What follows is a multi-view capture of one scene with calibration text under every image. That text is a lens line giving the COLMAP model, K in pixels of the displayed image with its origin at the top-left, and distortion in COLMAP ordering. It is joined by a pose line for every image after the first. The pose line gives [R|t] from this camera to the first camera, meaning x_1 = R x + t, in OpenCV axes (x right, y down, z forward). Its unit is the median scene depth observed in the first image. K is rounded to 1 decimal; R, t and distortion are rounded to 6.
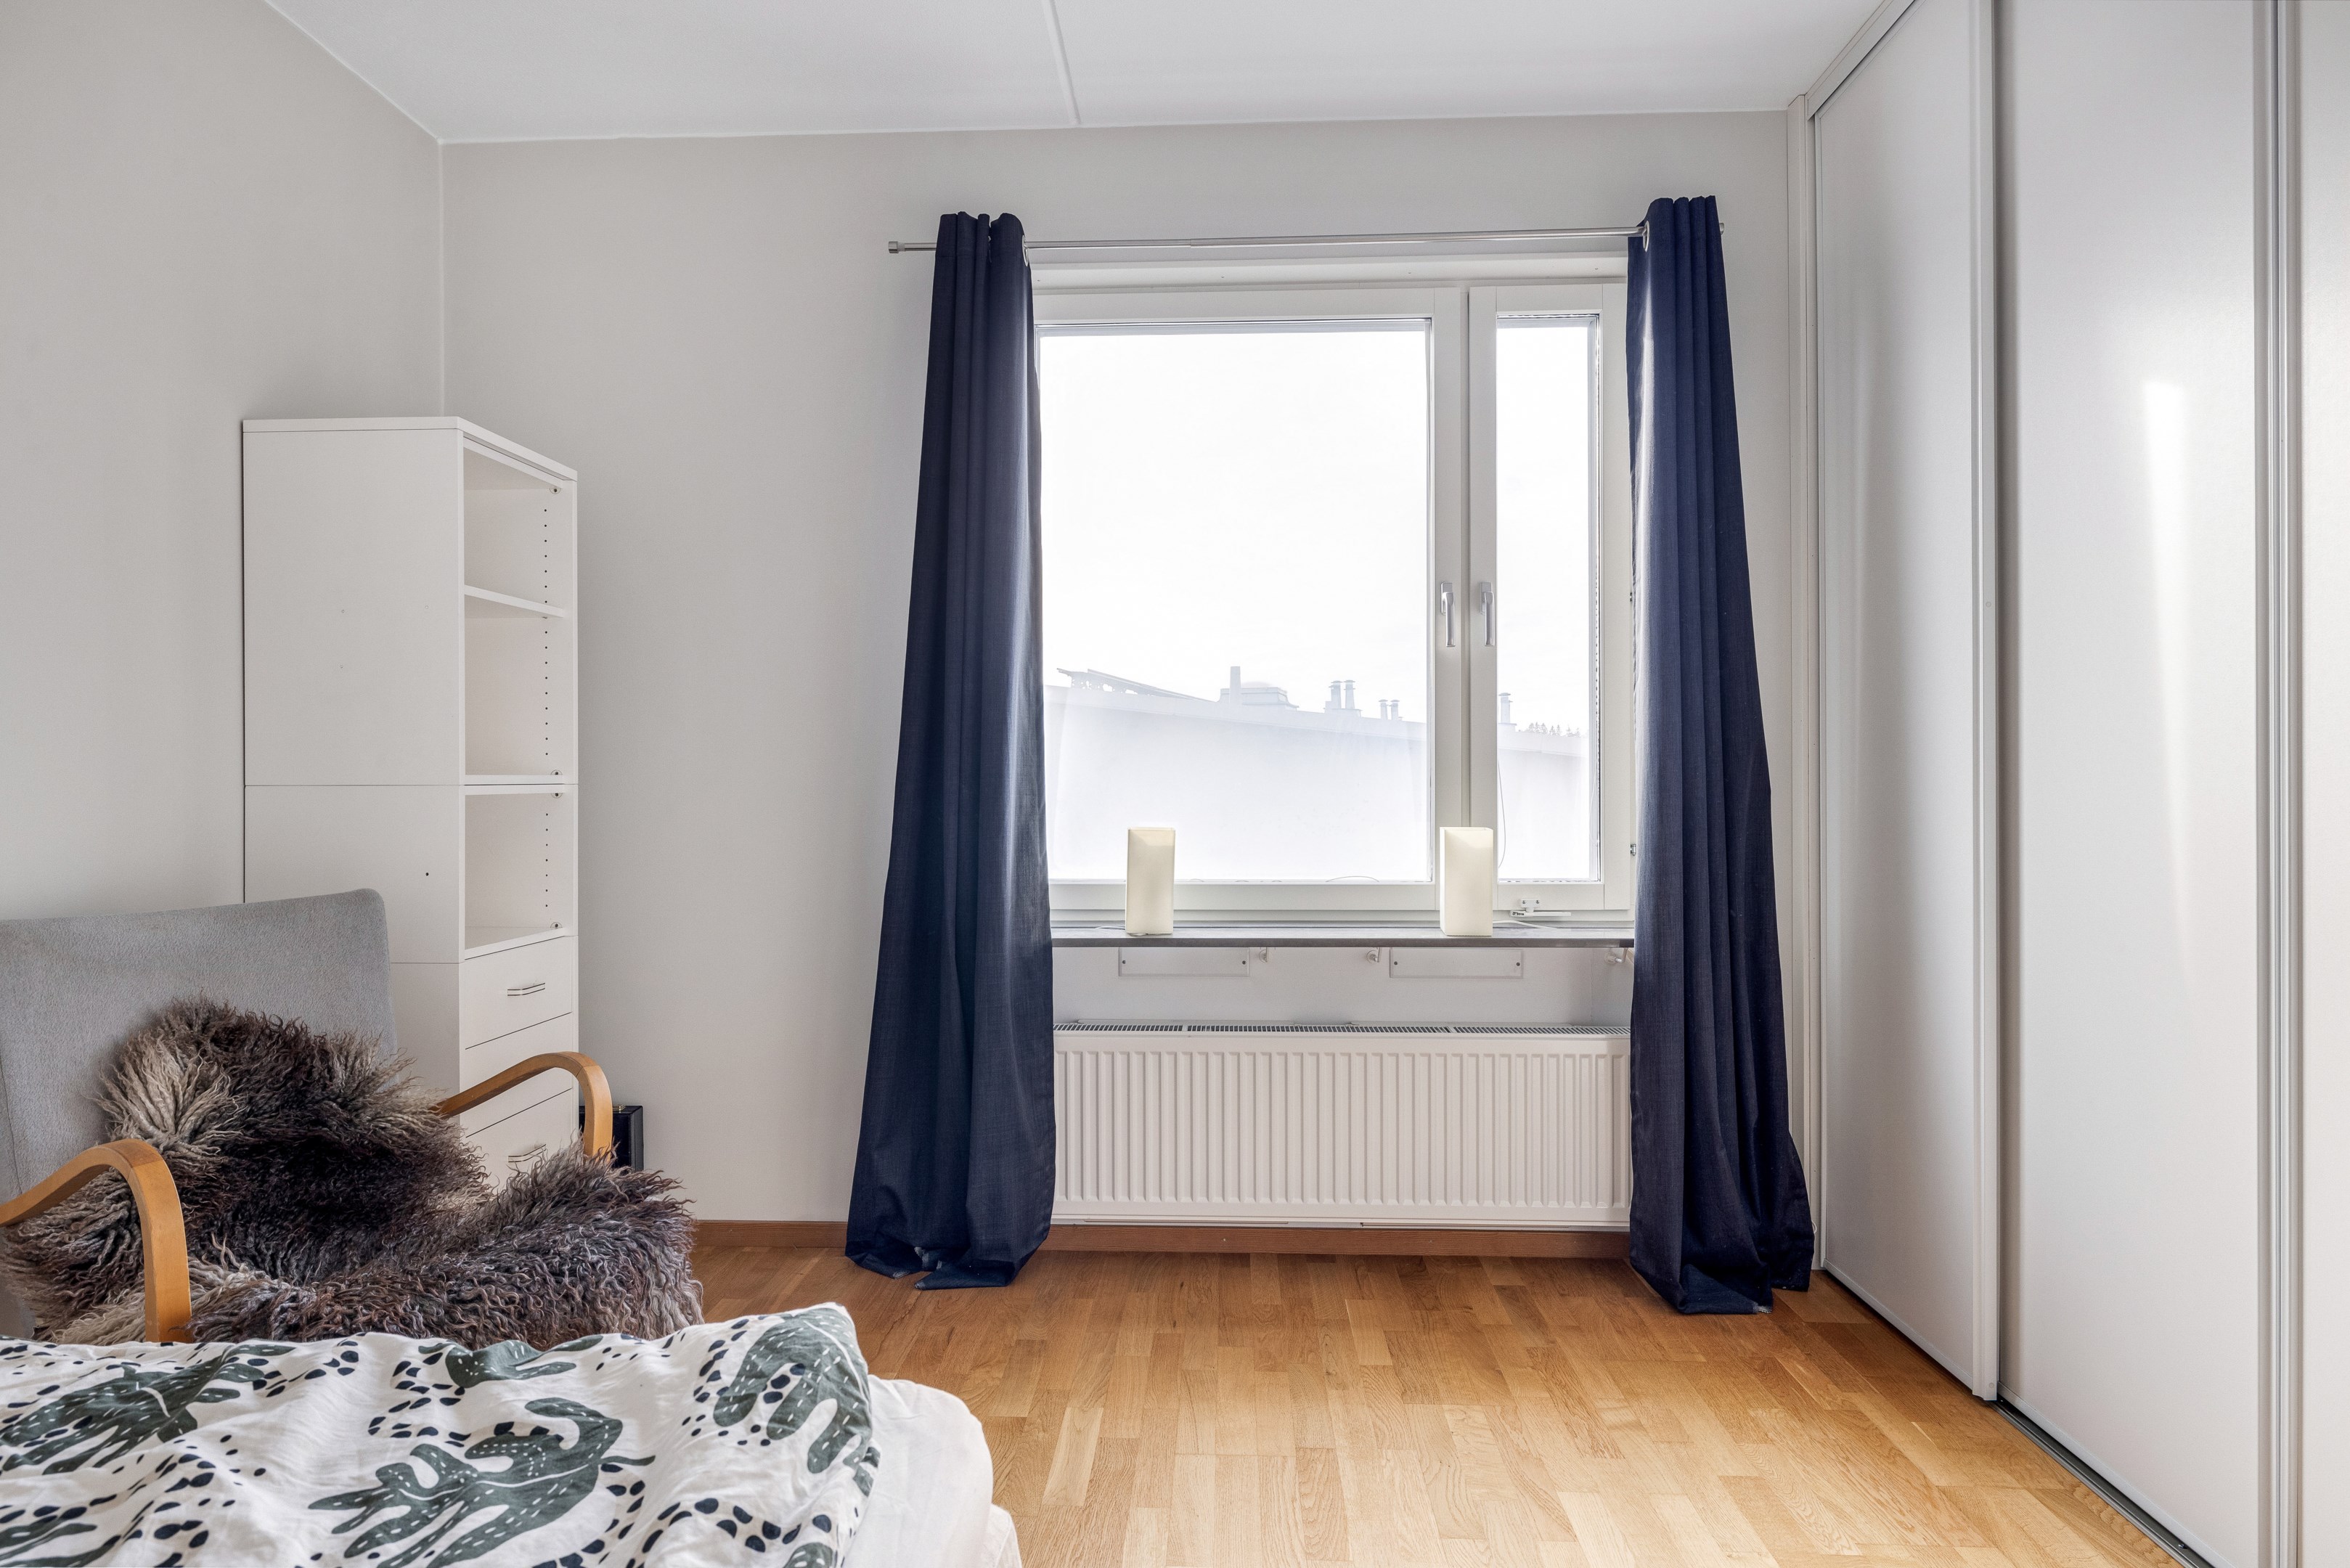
lens RADIAL K [[1344.6, 0, 1175.0], [0, 1344.6, 784.0], [0, 0, 1]] dist [0.010538, 0.000877]
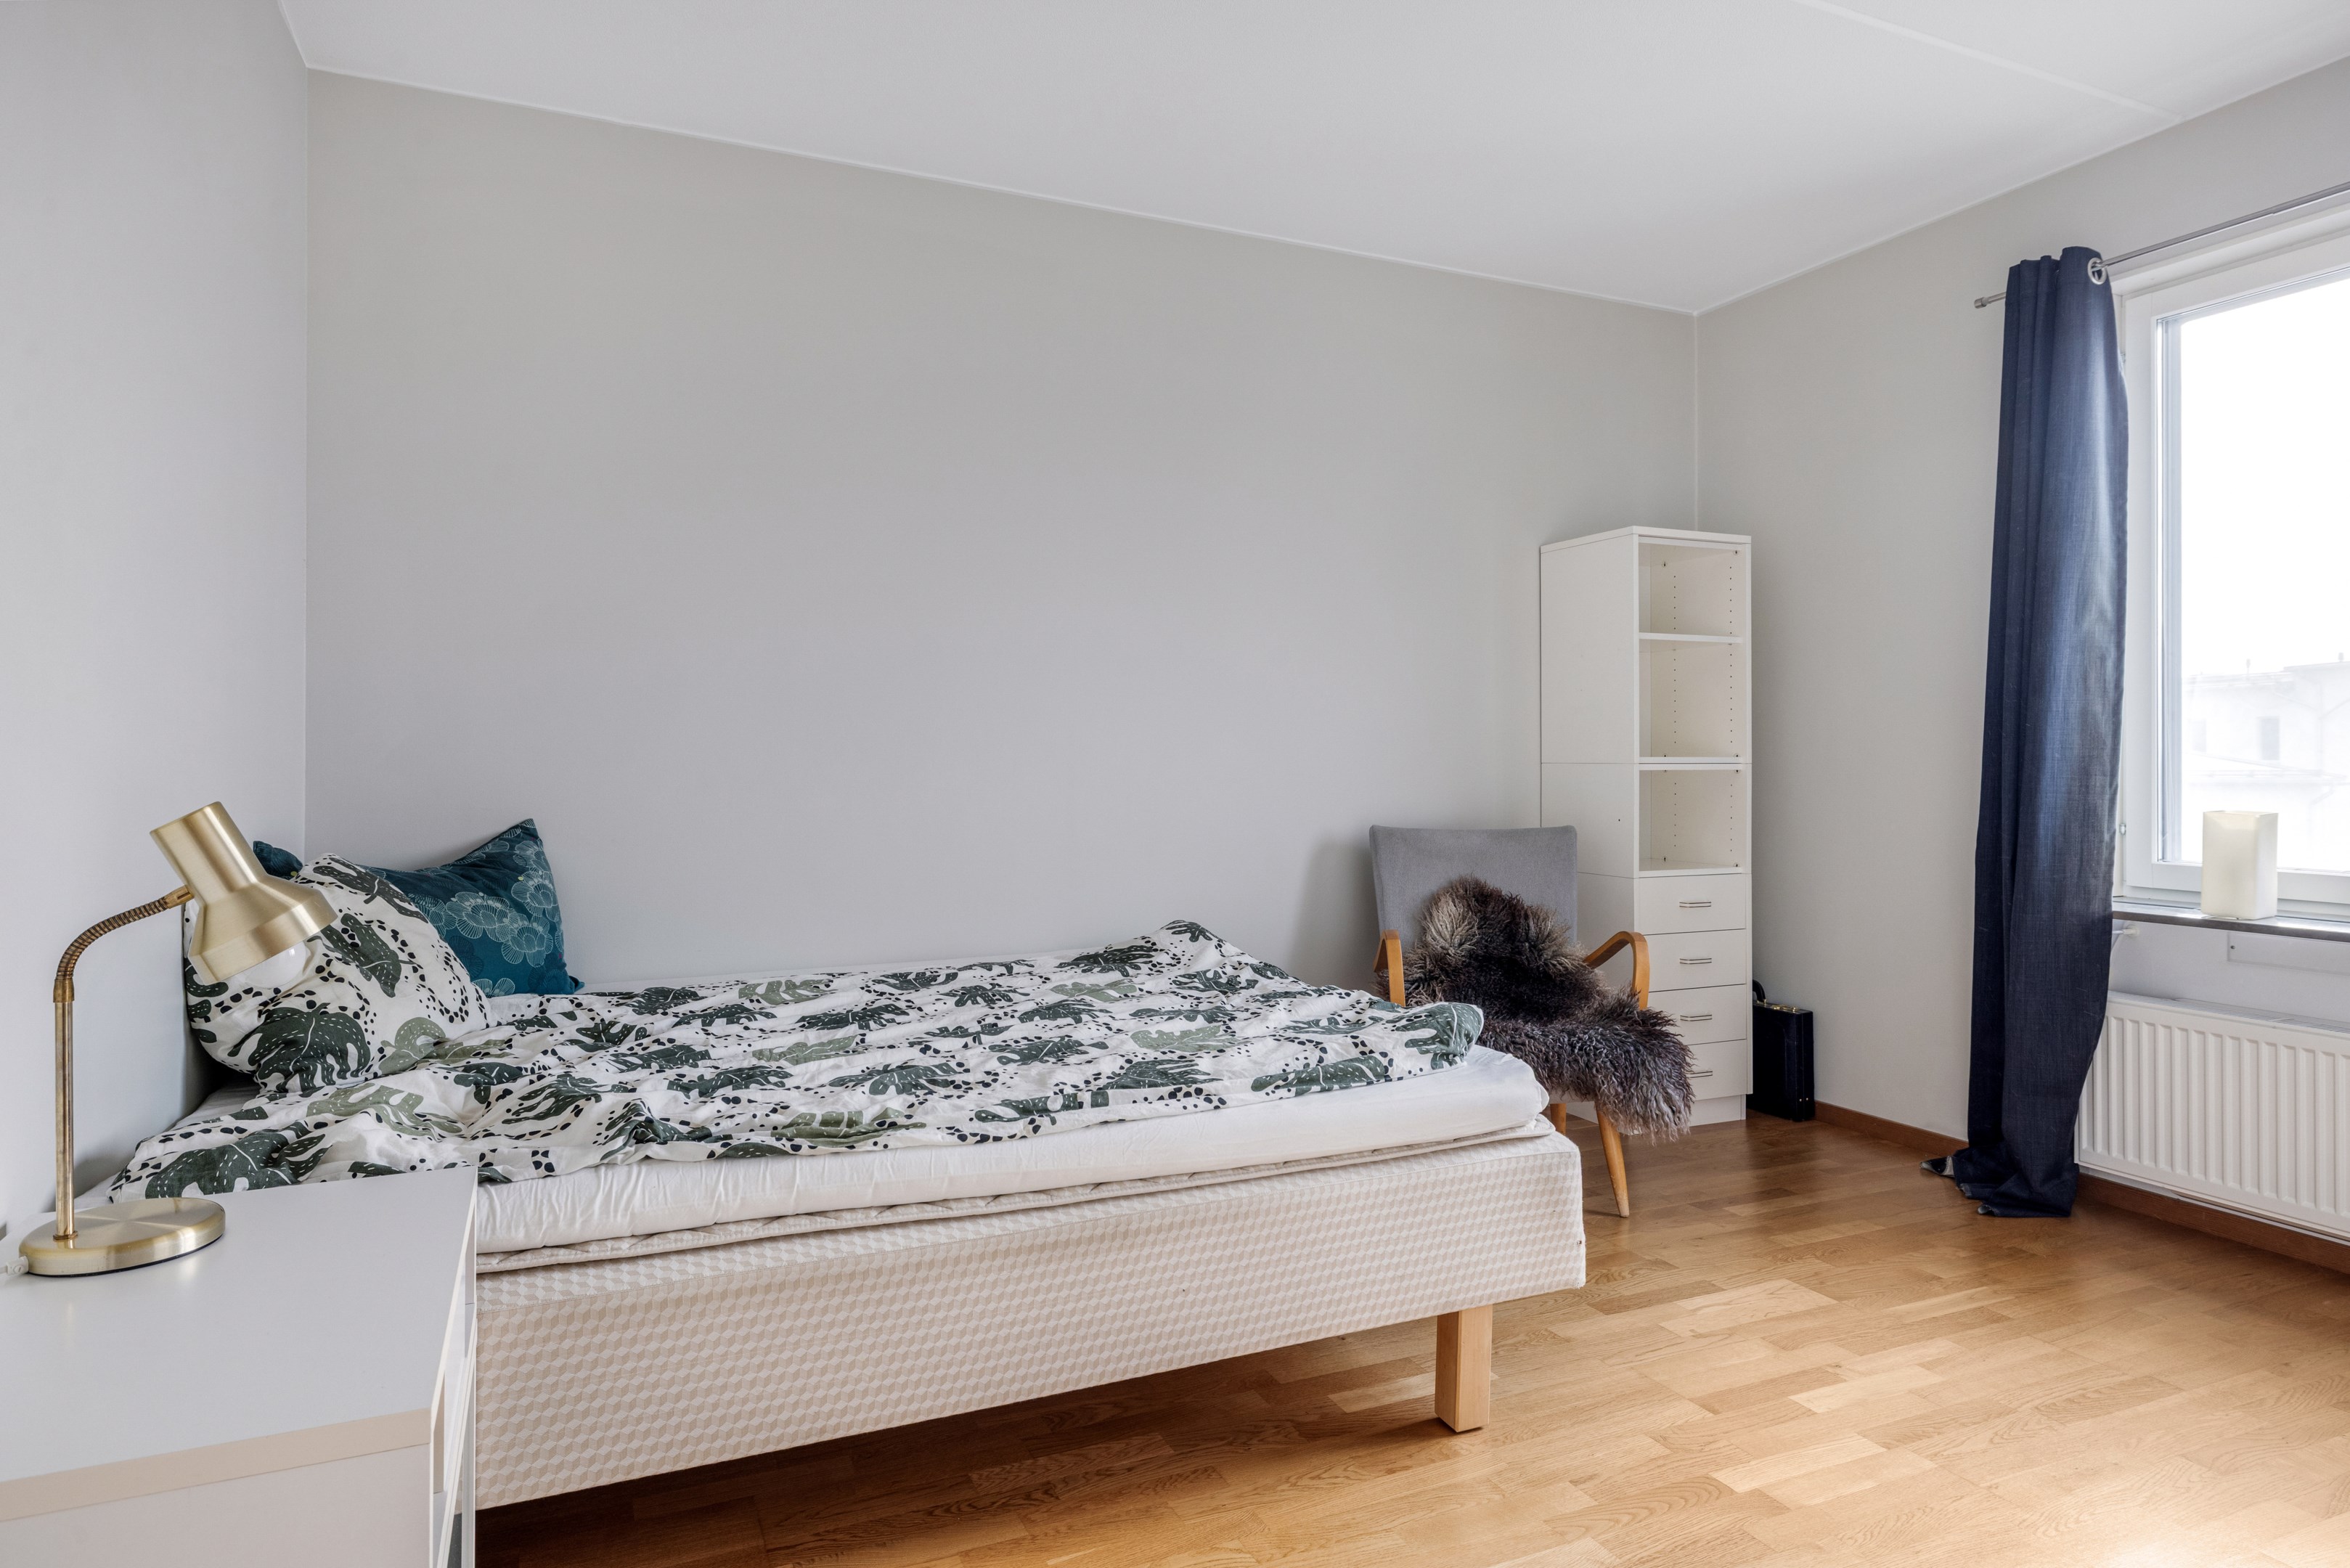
lens RADIAL K [[1373.8, 0, 1169.6], [0, 1373.8, 748.8], [0, 0, 1]] dist [0.001586, -0.000137]
pose [[0.447750, -0.003739, -0.894151, 0.631113], [-0.003632, 0.999975, -0.006000, -0.004742], [0.894152, 0.005934, 0.447725, -0.180788]]
